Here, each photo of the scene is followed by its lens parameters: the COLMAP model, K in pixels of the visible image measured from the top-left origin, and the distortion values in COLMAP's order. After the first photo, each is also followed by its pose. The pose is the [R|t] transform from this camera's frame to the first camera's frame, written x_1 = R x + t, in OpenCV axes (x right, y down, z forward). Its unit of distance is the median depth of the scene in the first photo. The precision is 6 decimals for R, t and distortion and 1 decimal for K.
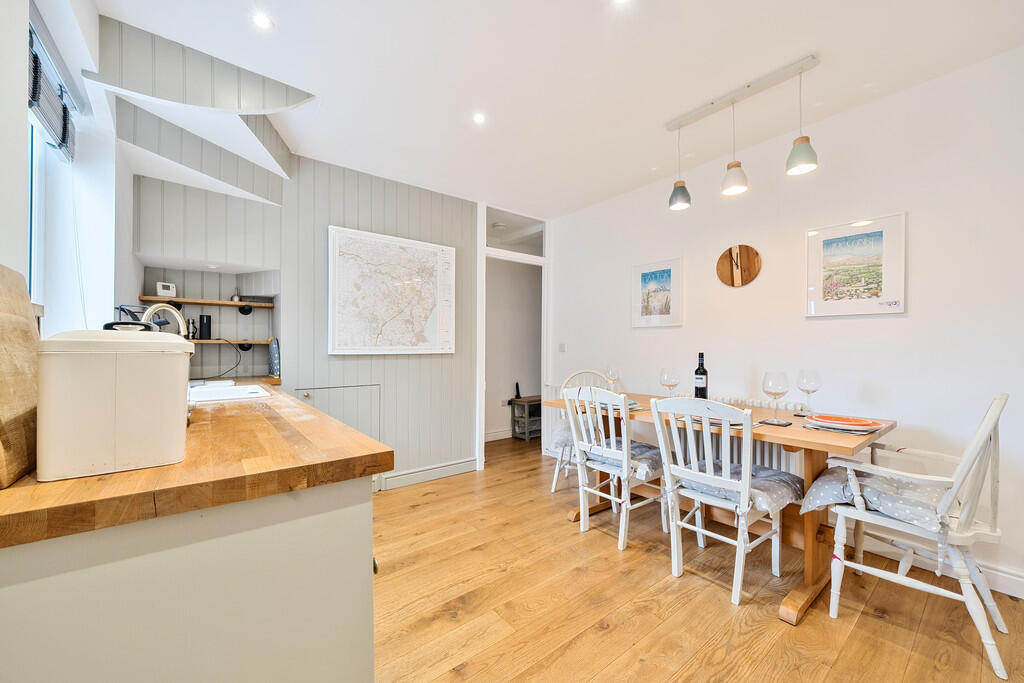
lens RADIAL K [[385.9, 0, 506.8], [0, 385.9, 348.3], [0, 0, 1]] dist [-0.002316, 0.000034]
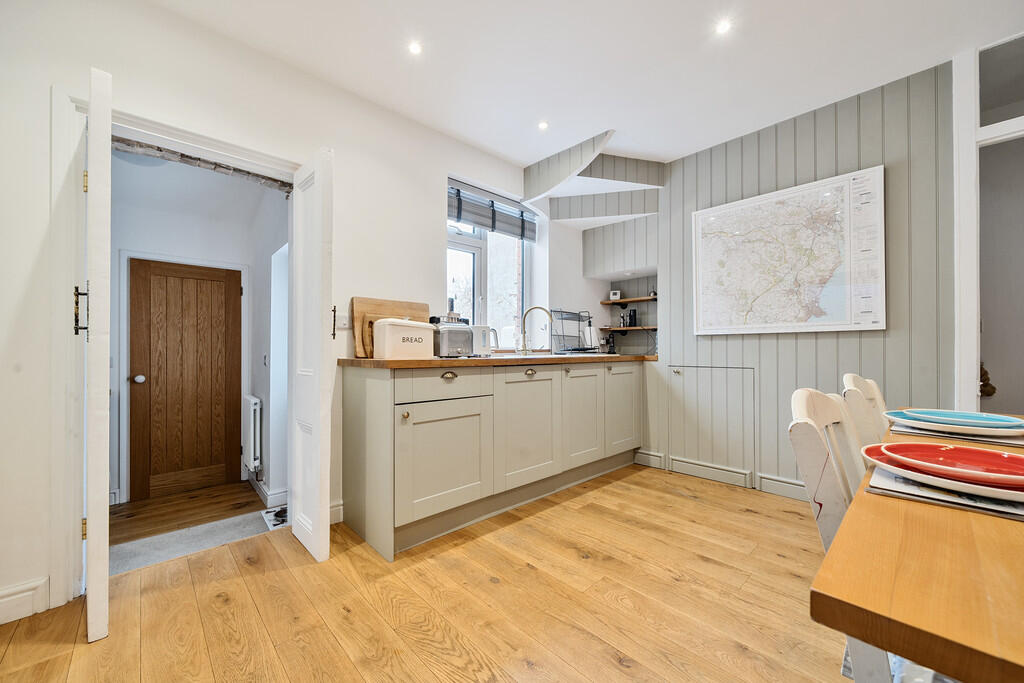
lens RADIAL K [[385.9, 0, 502.0], [0, 385.9, 349.7], [0, 0, 1]] dist [-0.002316, 0.000034]
pose [[0.097881, 0.001133, -0.995198, 0.515407], [0.004046, 0.999991, 0.001536, 0.050452], [0.995190, -0.004177, 0.097875, 0.357038]]
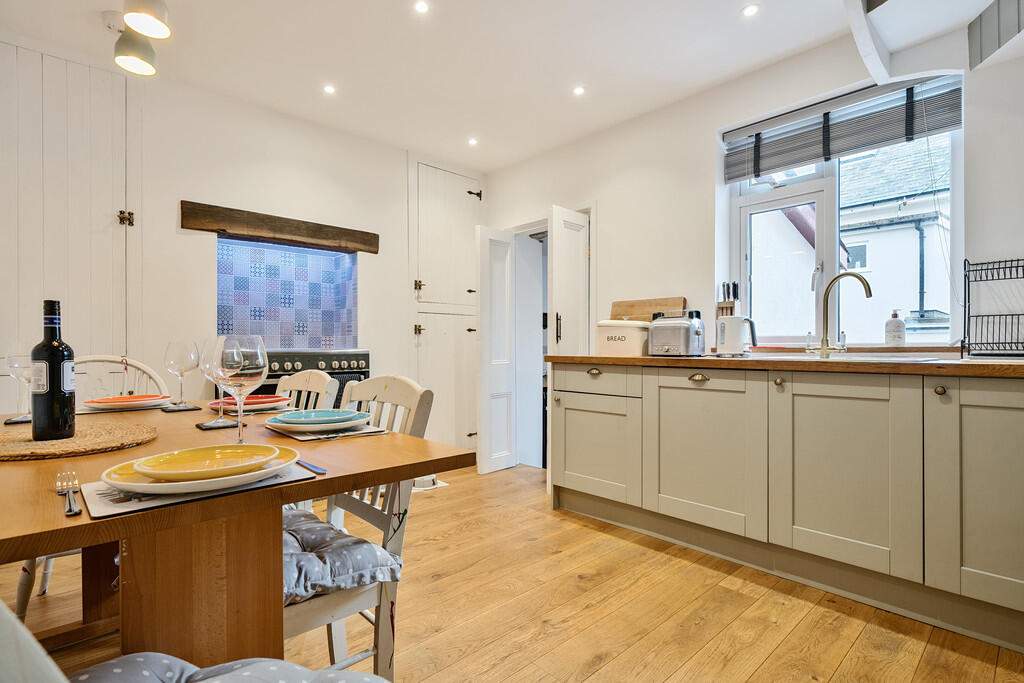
lens RADIAL K [[501.0, 0, 505.4], [0, 501.0, 342.5], [0, 0, 1]] dist [-0.000951, -0.000188]
pose [[-0.994502, 0.005836, -0.104559, 0.105915], [0.006944, 0.999923, -0.010240, 0.049245], [0.104491, -0.010910, -0.994466, 1.248867]]
